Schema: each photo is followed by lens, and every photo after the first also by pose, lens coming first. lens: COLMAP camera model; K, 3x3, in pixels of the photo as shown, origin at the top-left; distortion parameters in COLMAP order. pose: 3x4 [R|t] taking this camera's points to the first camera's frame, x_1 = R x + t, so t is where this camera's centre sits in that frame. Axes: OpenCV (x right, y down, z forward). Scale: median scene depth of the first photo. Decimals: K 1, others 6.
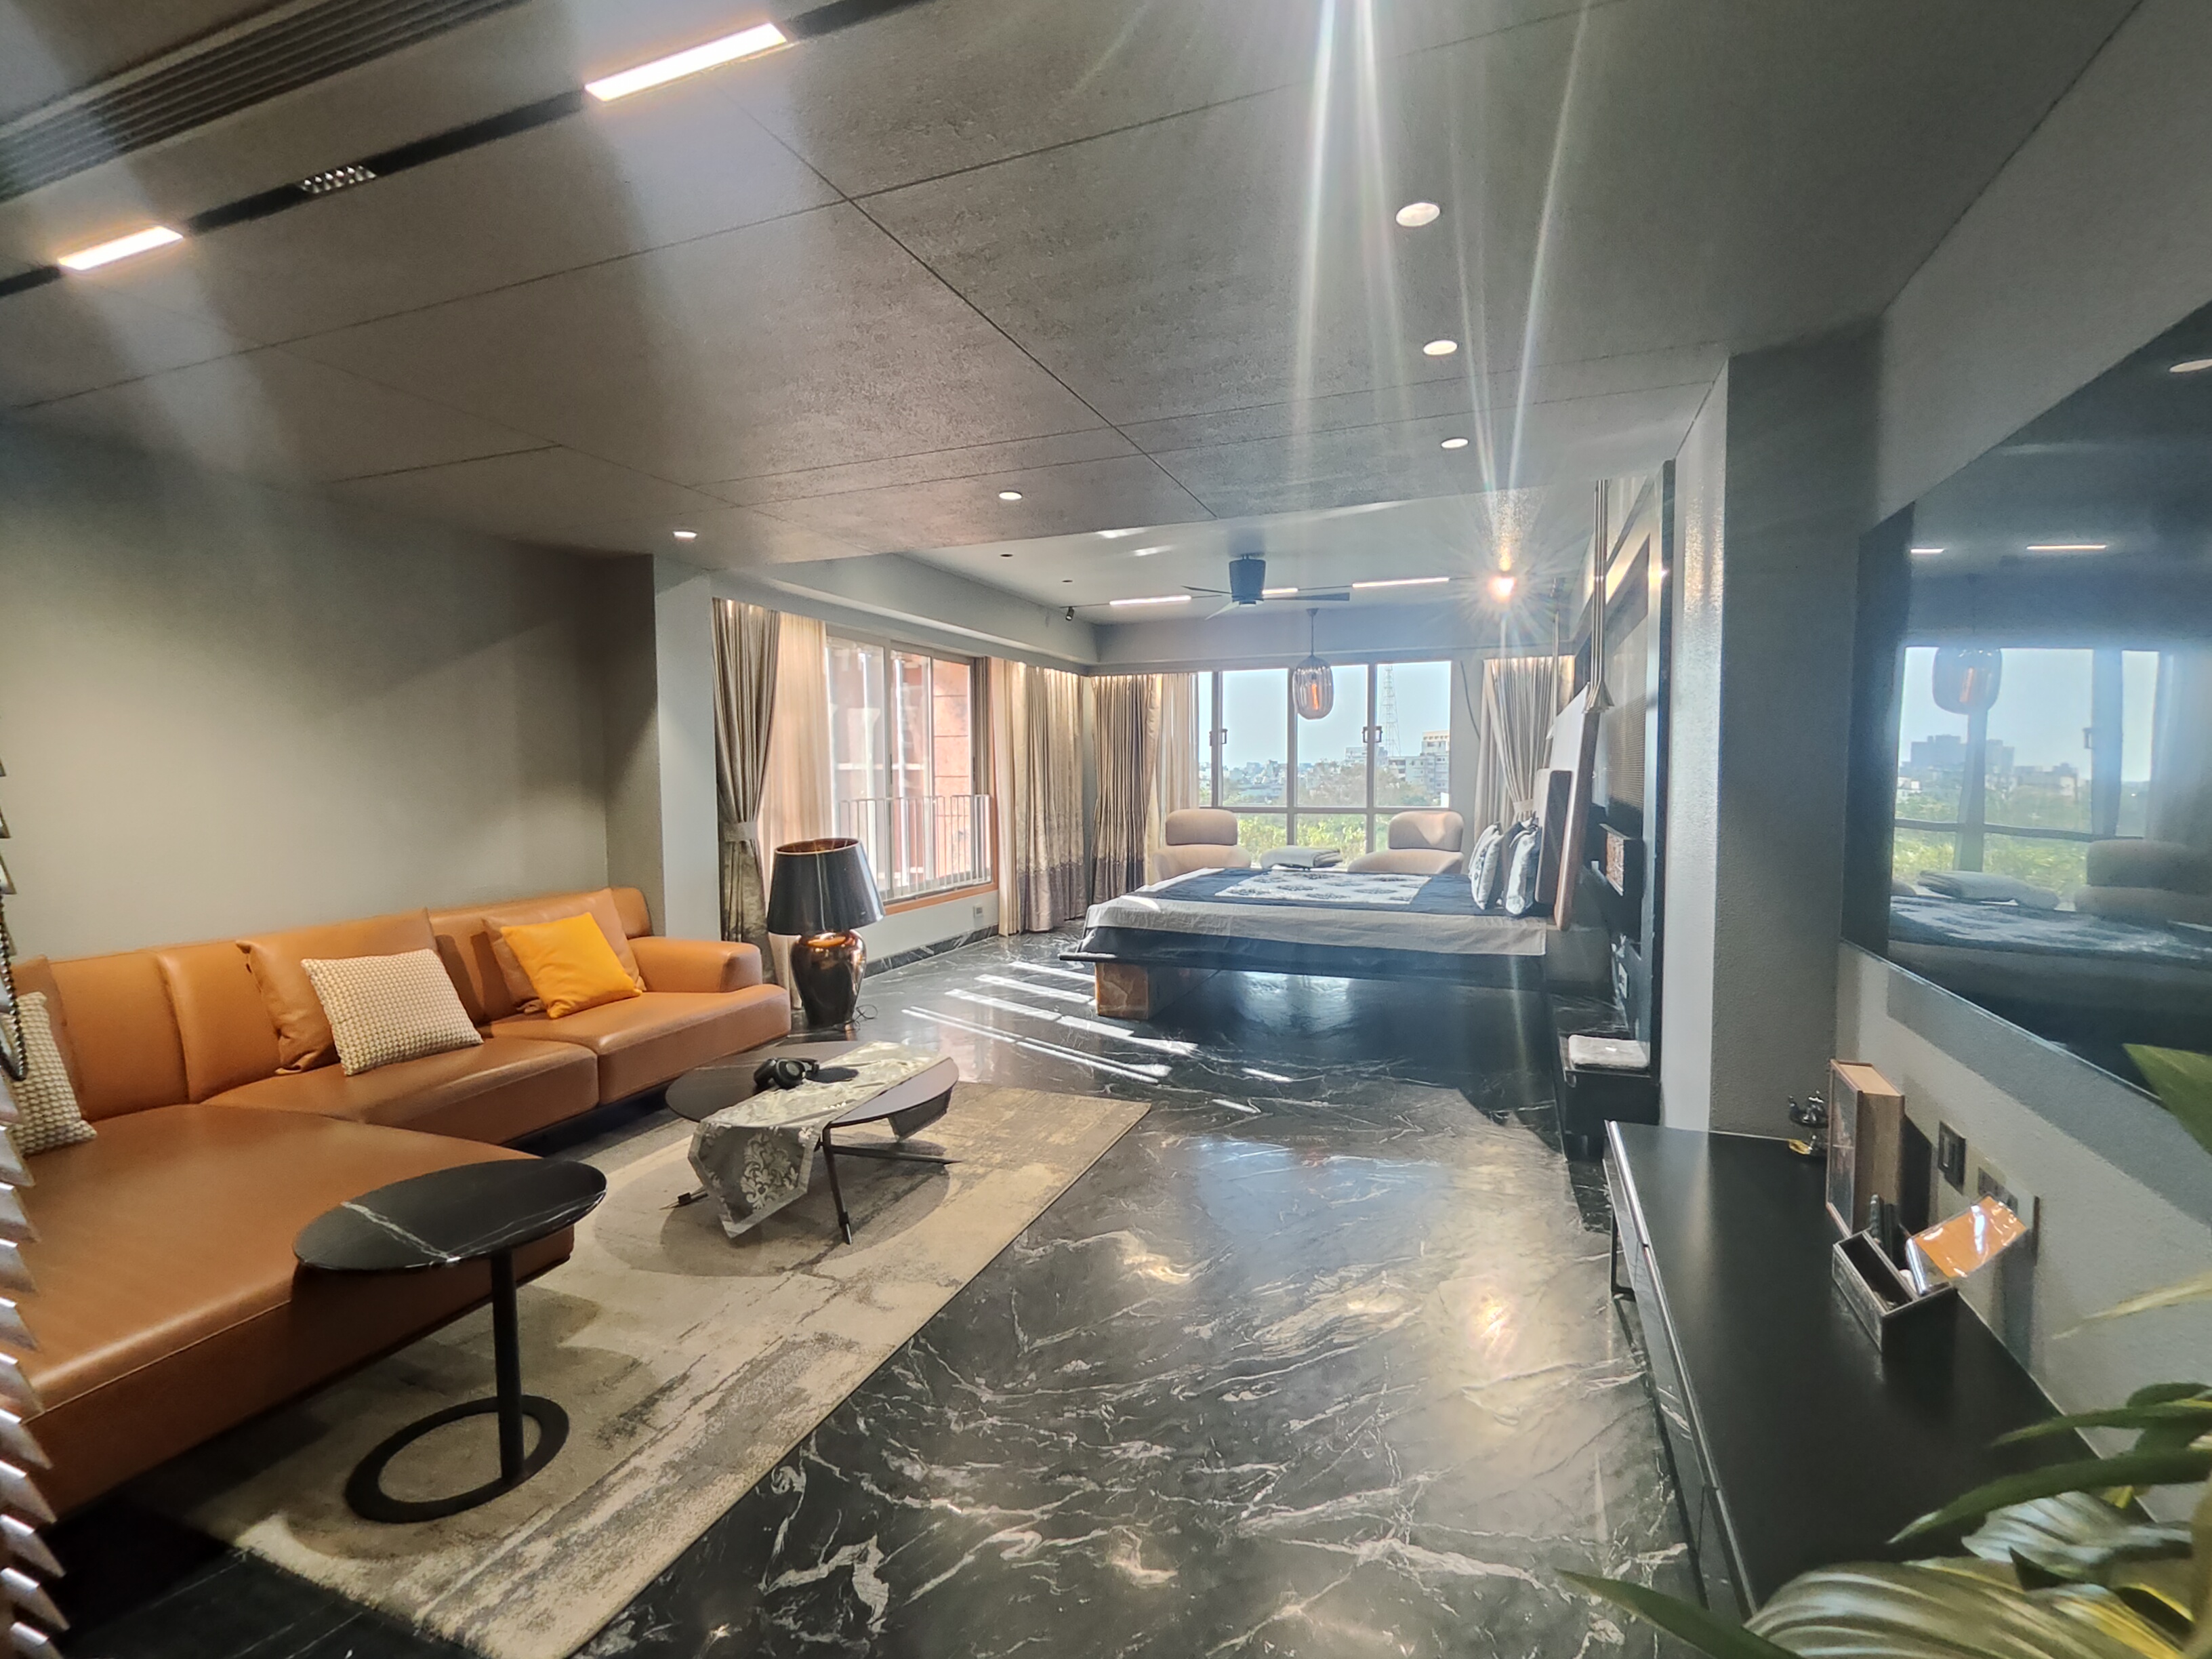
lens RADIAL K [[1010.5, 0, 1110.2], [0, 1010.5, 827.6], [0, 0, 1]] dist [-0.004620, 0.002197]
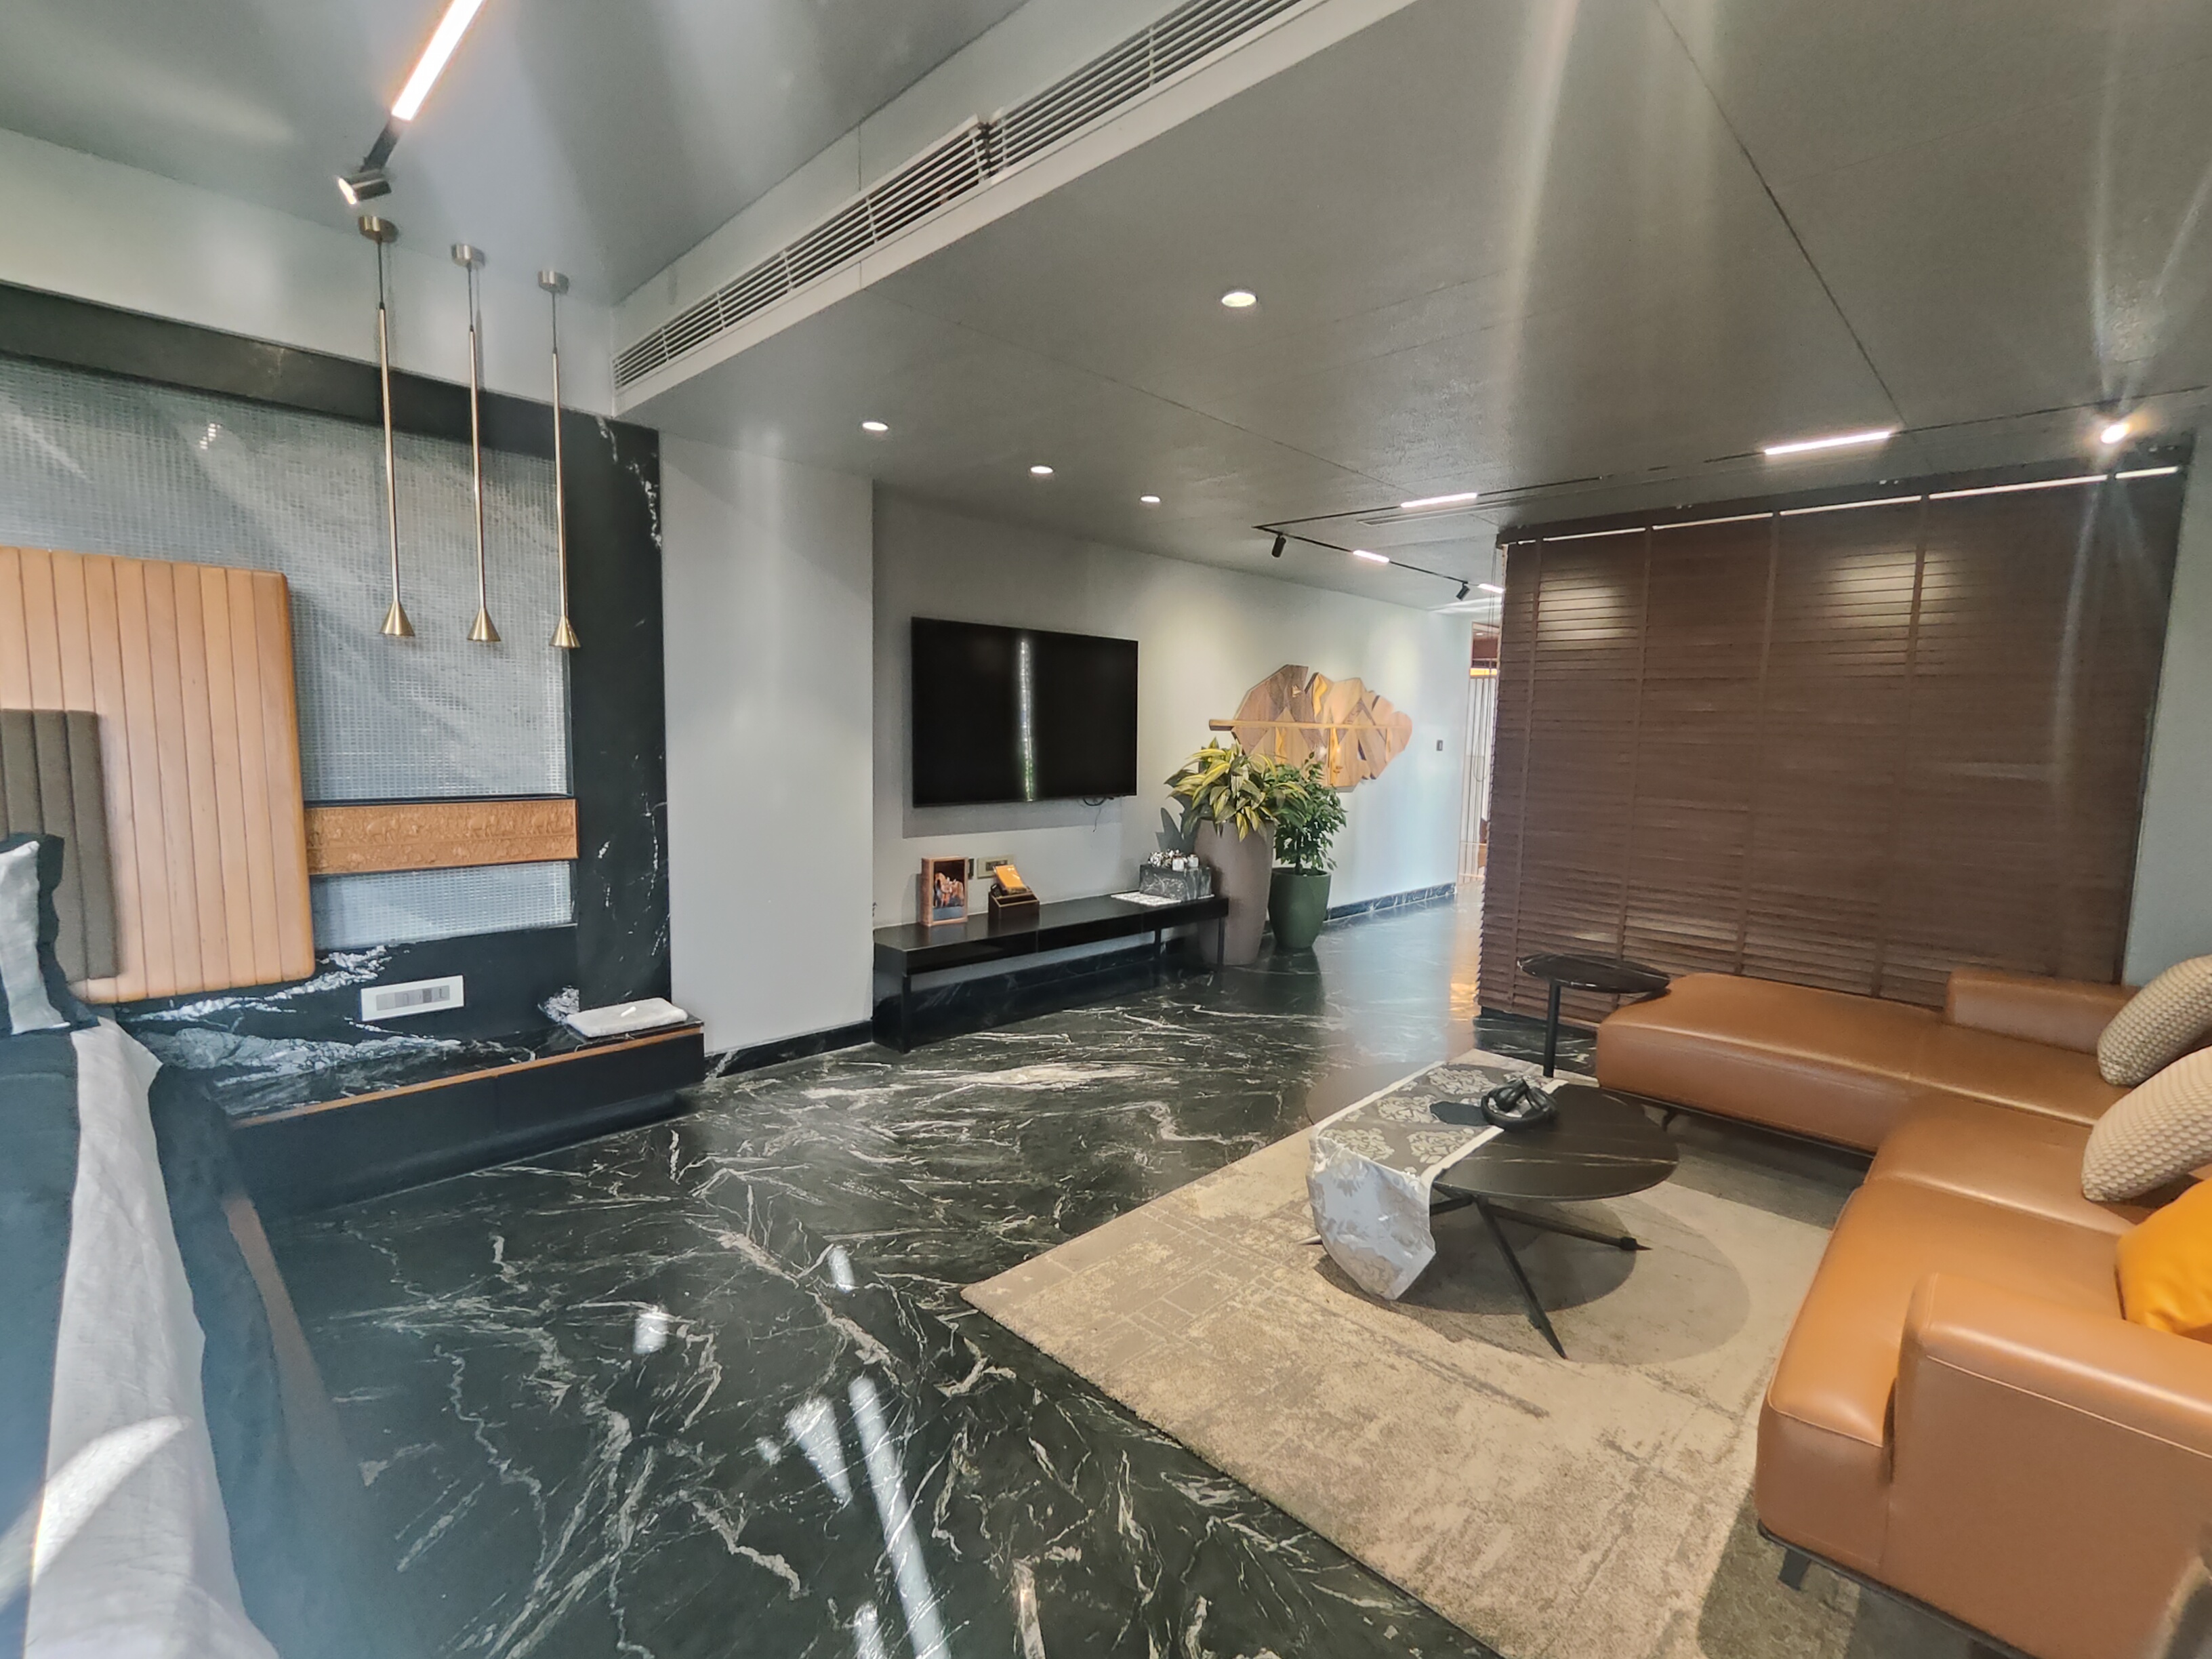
lens RADIAL K [[1015.0, 0, 1117.3], [0, 1015.0, 828.6], [0, 0, 1]] dist [-0.001969, 0.001149]
pose [[-0.923799, -0.053551, 0.379115, -0.199016], [0.003886, 0.988808, 0.149142, -0.064903], [-0.382858, 0.139250, -0.913252, 1.147814]]
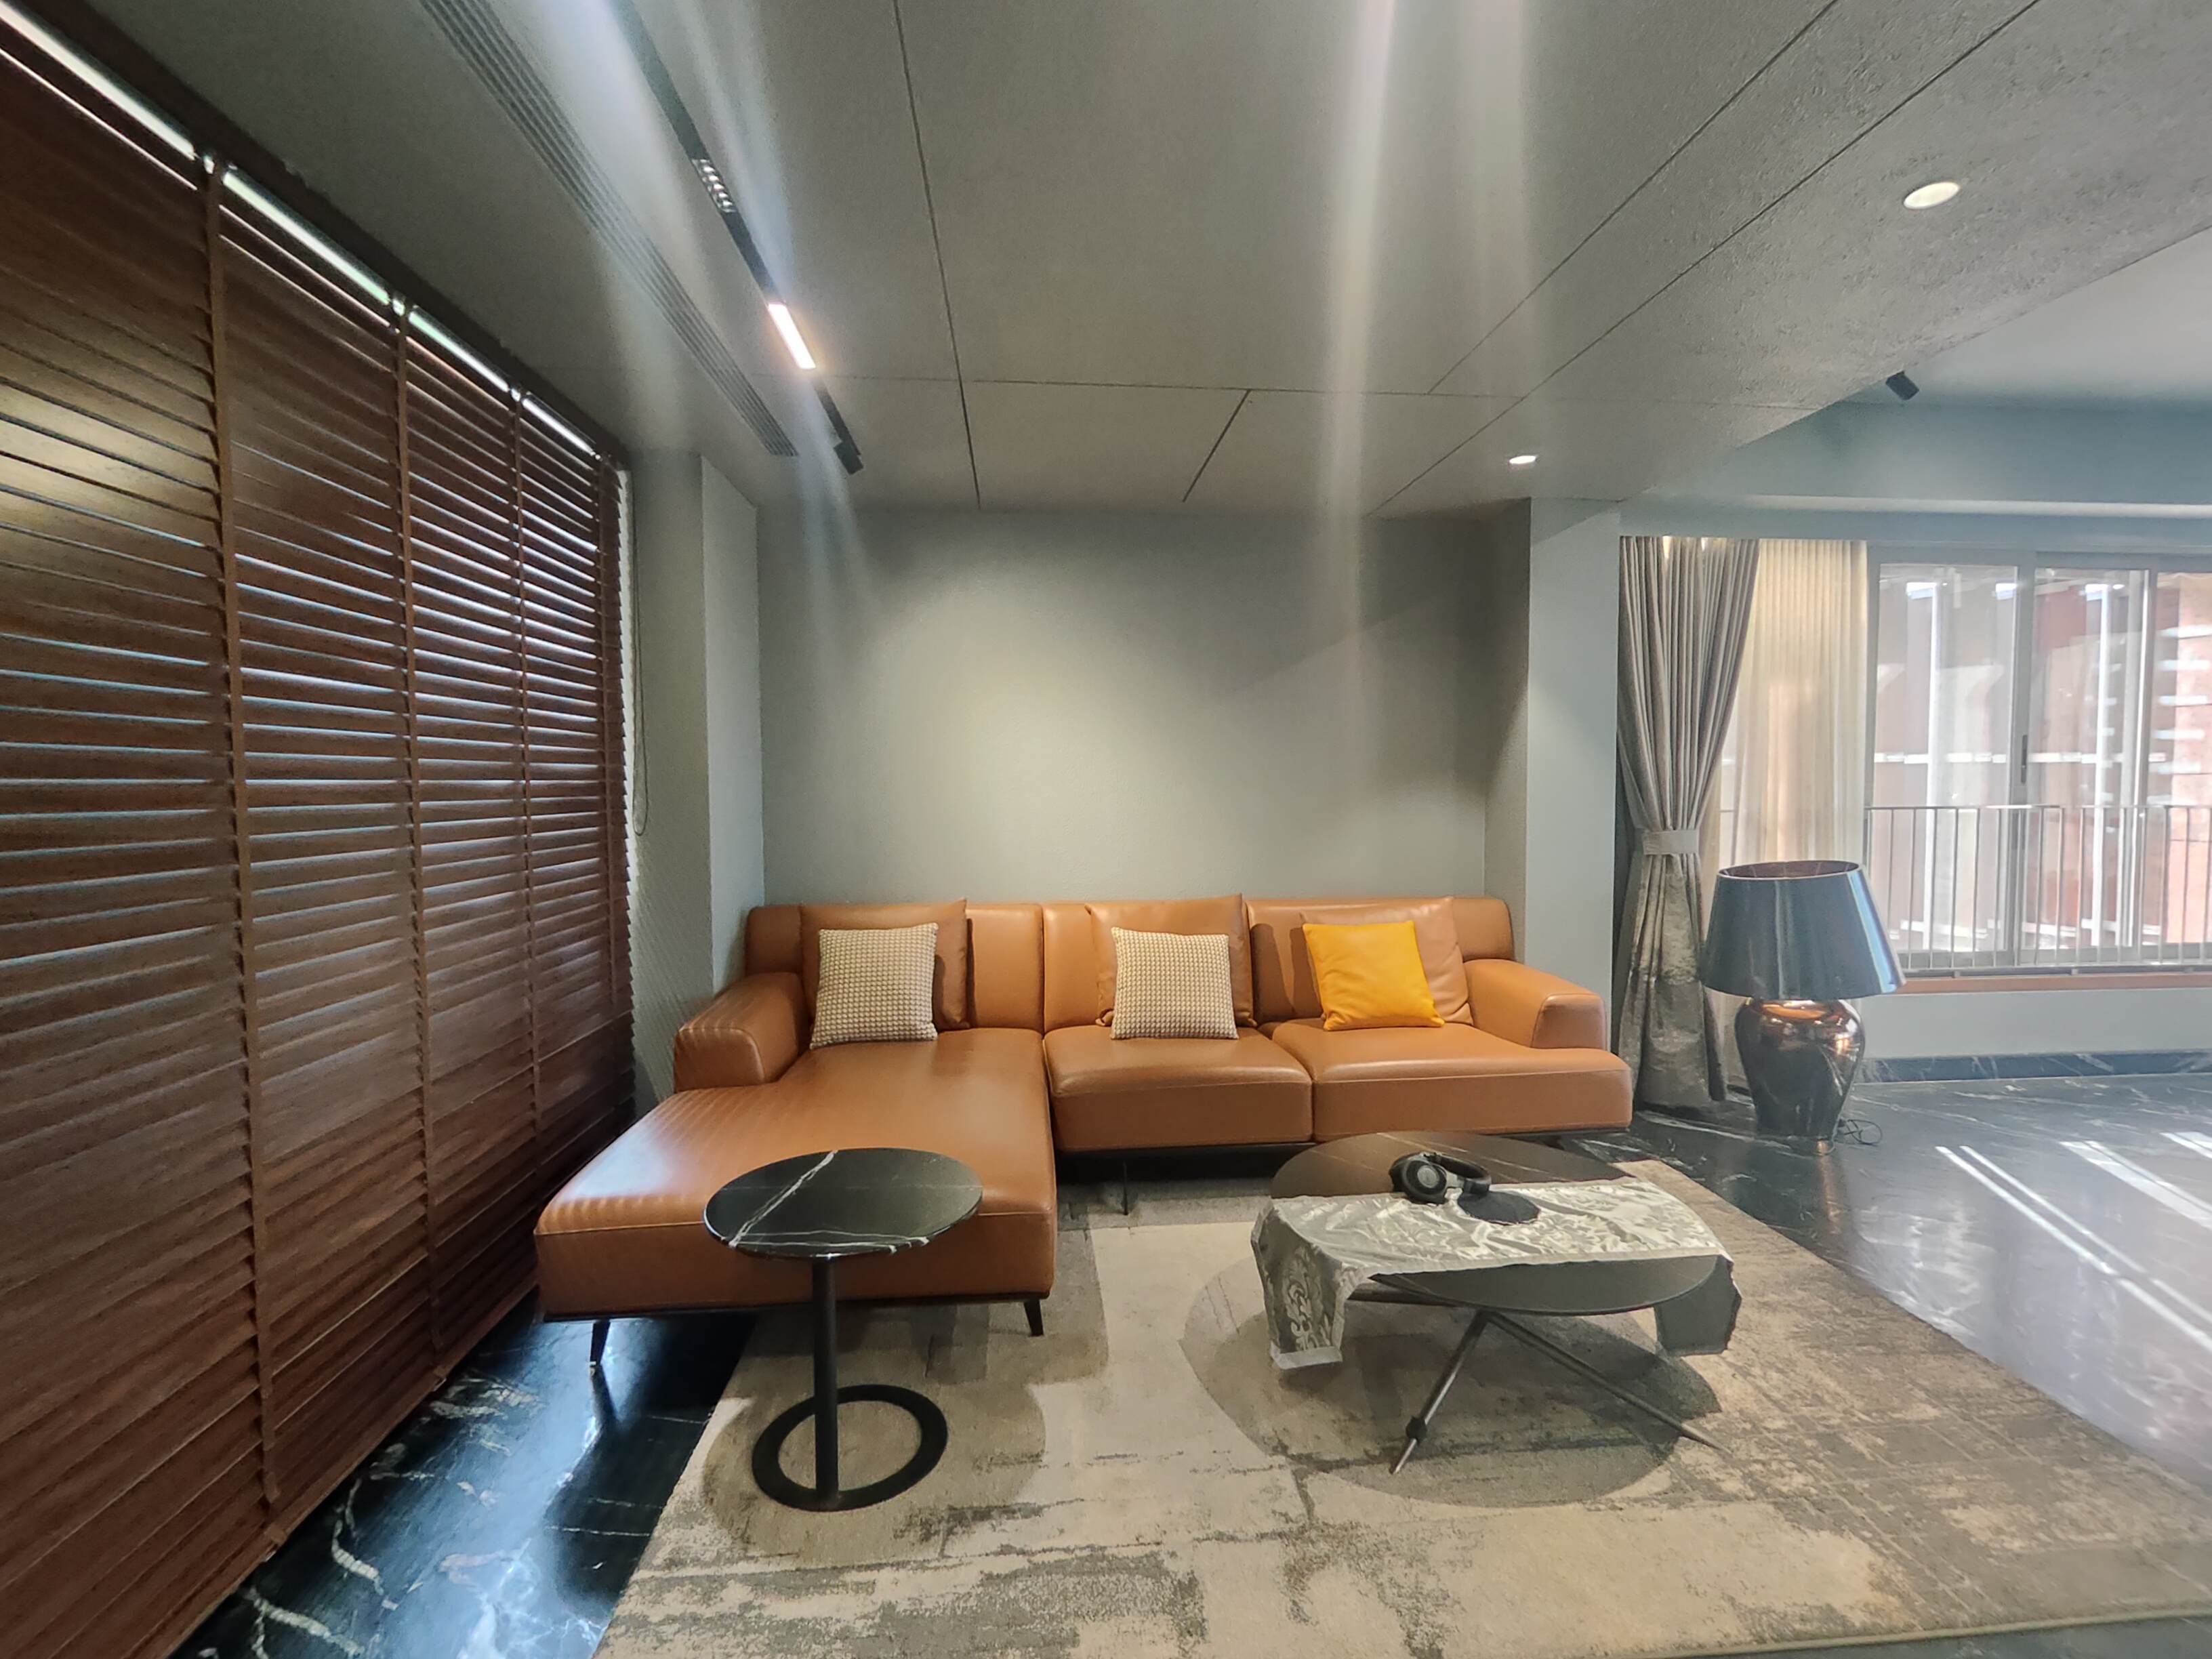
lens RADIAL K [[1010.5, 0, 1110.2], [0, 1010.5, 827.6], [0, 0, 1]] dist [-0.004620, 0.002197]
pose [[0.444521, 0.045802, -0.894597, 0.123852], [-0.049148, 0.998435, 0.026698, -0.006590], [0.894419, 0.032100, 0.446077, 0.293395]]
